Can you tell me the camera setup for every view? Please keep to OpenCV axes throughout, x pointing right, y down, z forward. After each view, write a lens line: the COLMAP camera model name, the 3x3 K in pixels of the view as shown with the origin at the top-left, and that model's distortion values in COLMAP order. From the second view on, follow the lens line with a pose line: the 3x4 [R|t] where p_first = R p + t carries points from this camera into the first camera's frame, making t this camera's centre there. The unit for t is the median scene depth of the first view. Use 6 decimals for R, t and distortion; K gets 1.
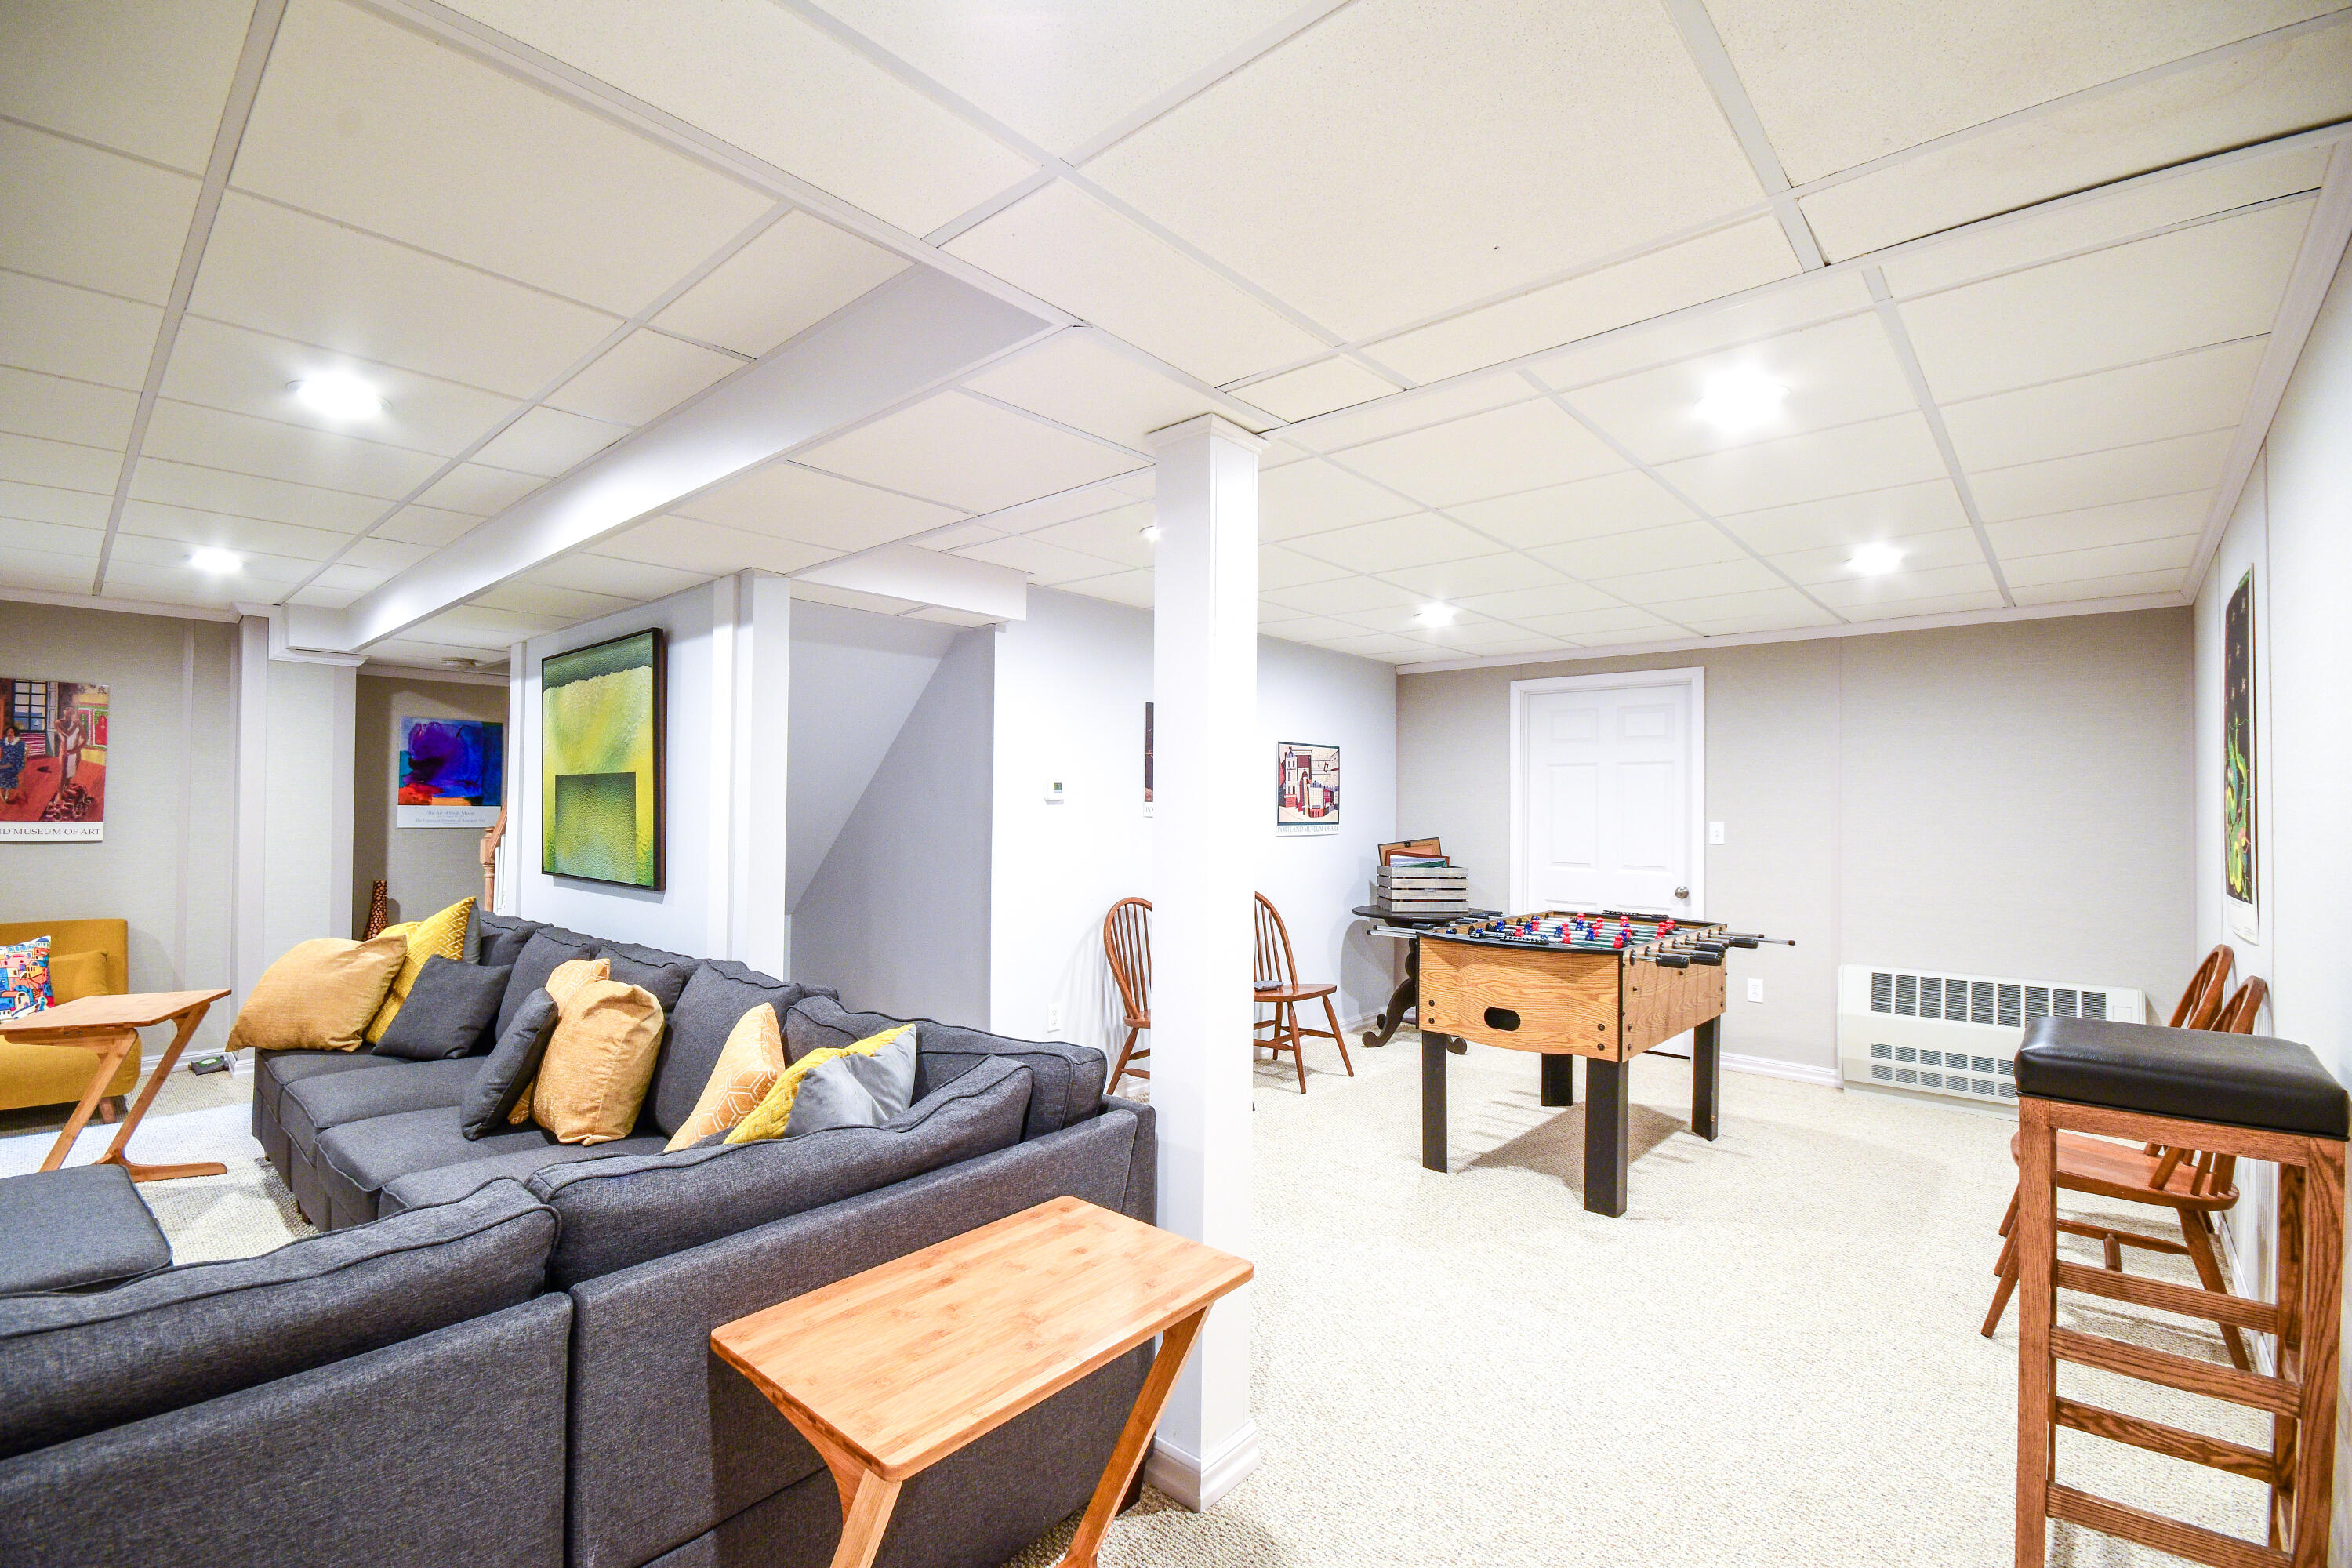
lens RADIAL K [[1025.7, 0, 1172.5], [0, 1025.7, 794.1], [0, 0, 1]] dist [-0.011462, -0.000478]
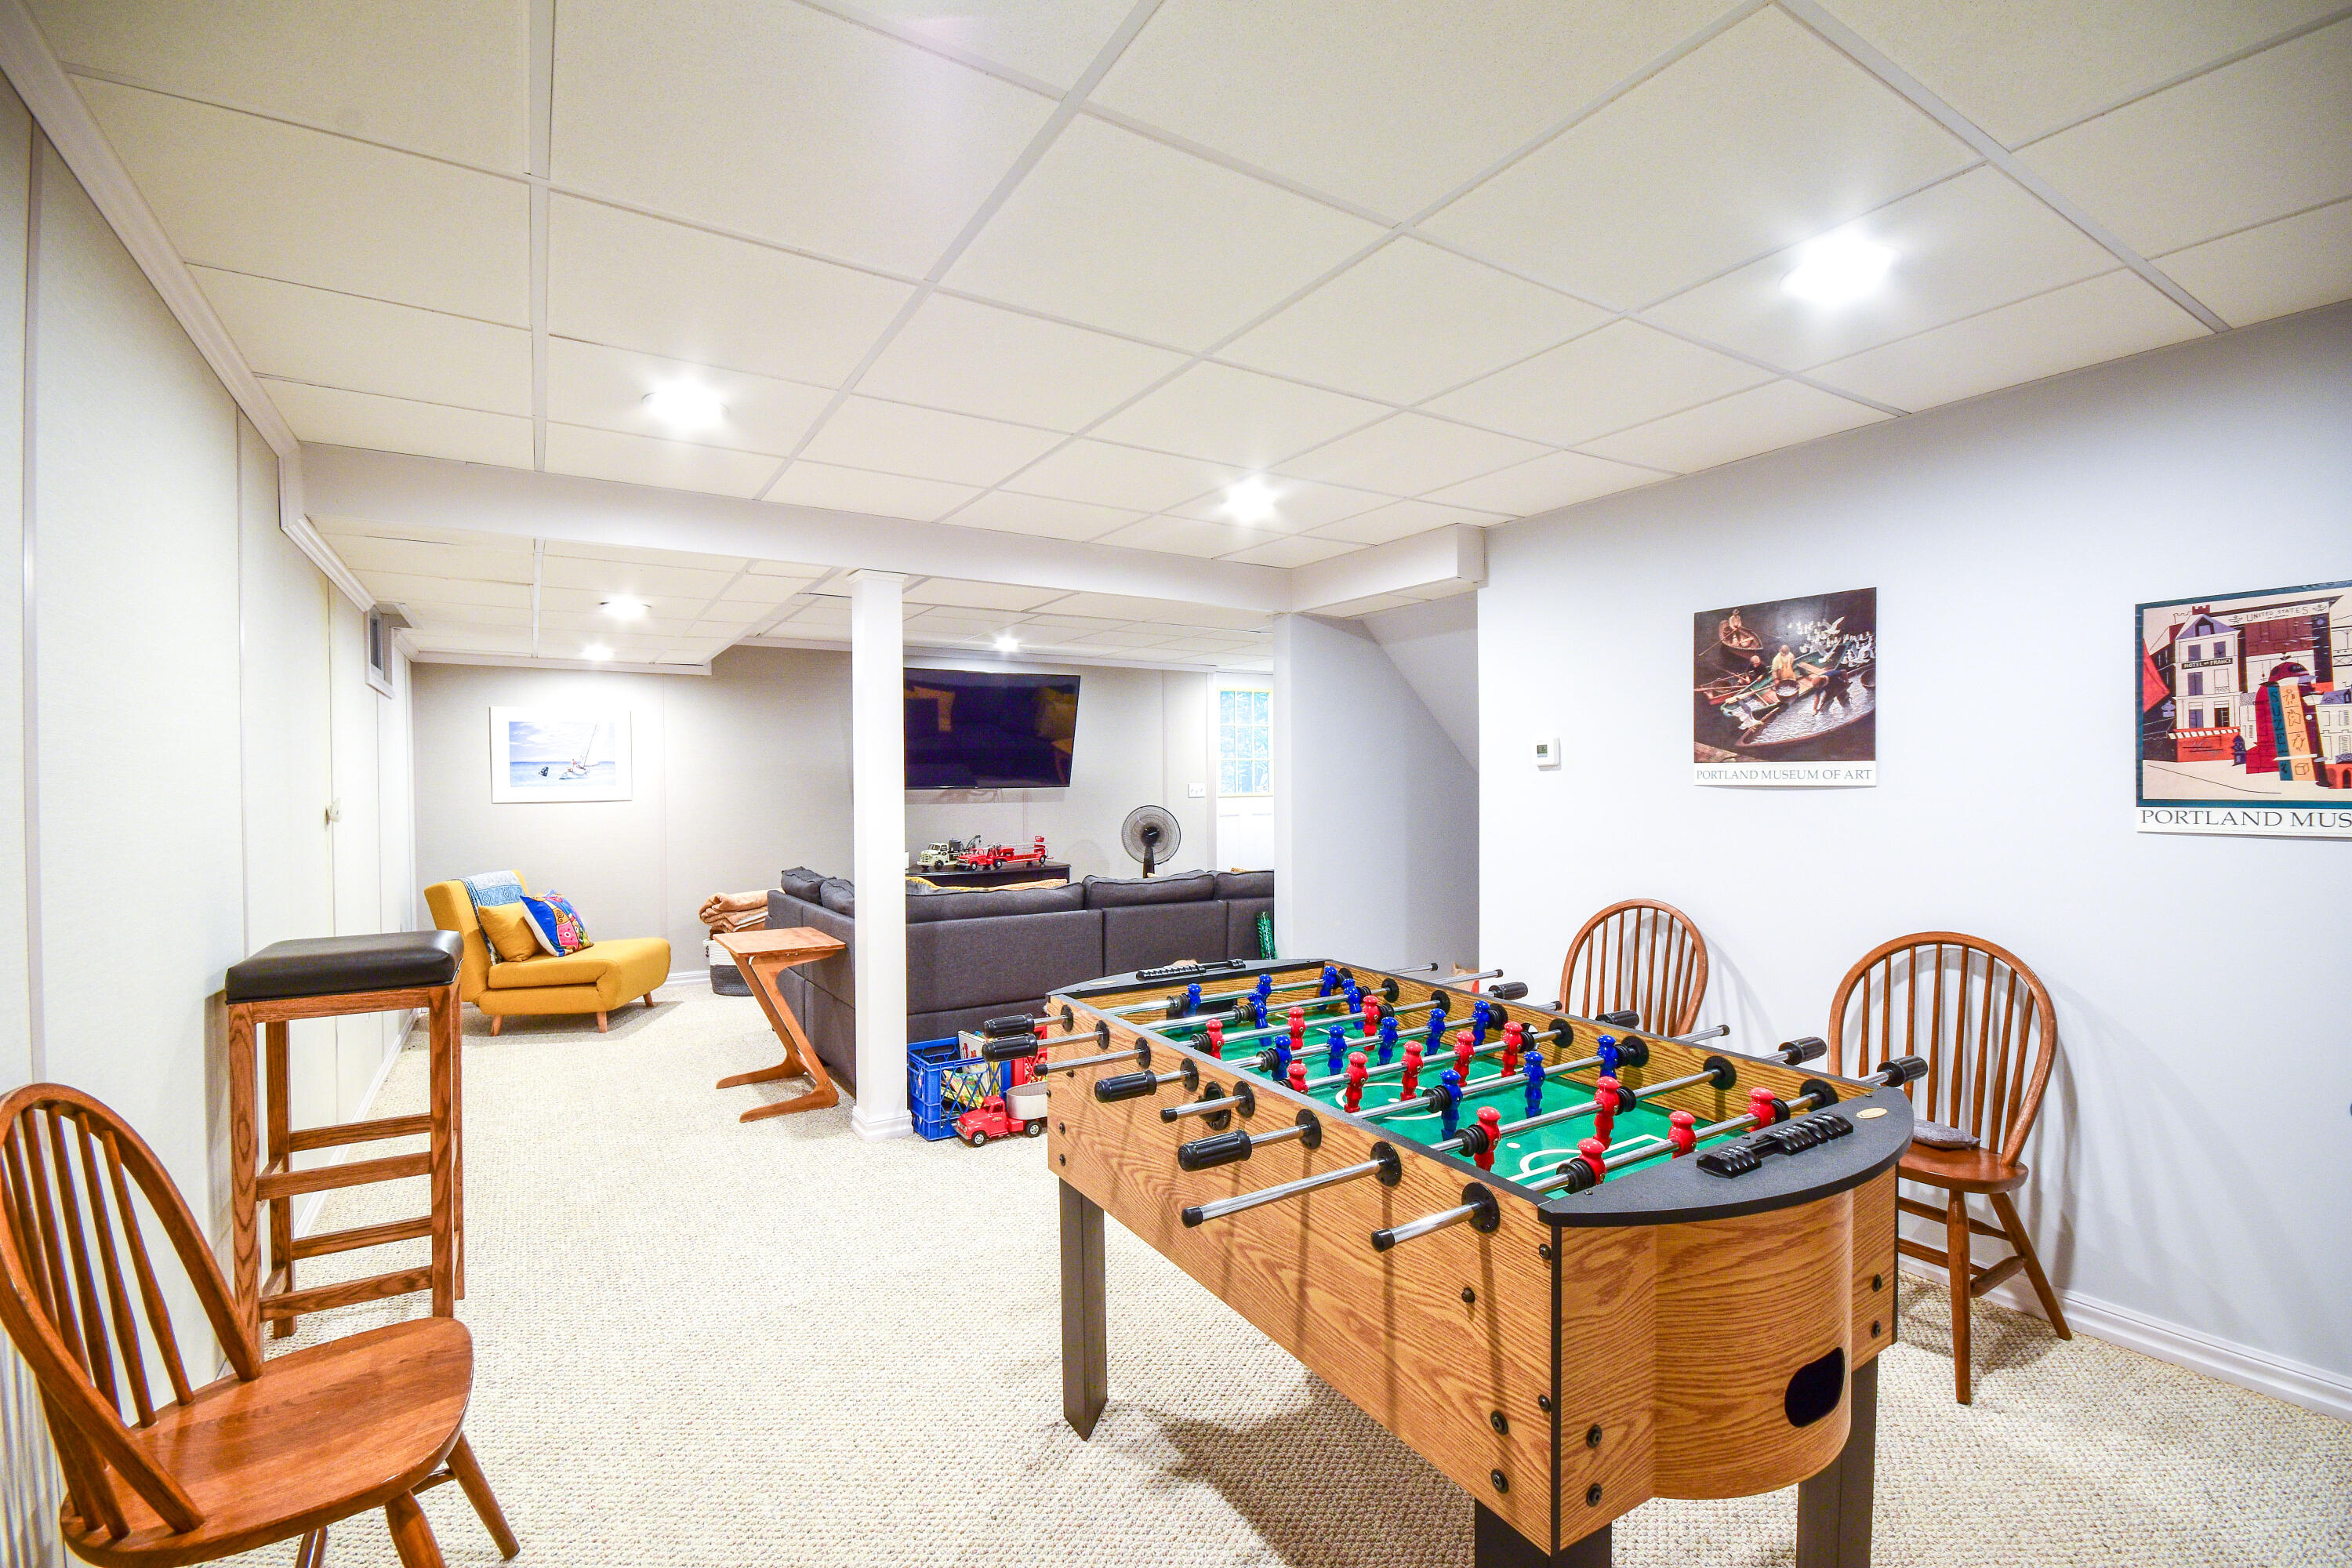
lens RADIAL K [[1025.7, 0, 1179.8], [0, 1025.7, 793.5], [0, 0, 1]] dist [-0.011462, -0.000478]
pose [[0.959208, -0.005883, -0.282639, -0.148804], [0.009215, 0.999903, 0.010461, 0.016978], [0.282550, -0.012639, 0.959169, 0.521966]]
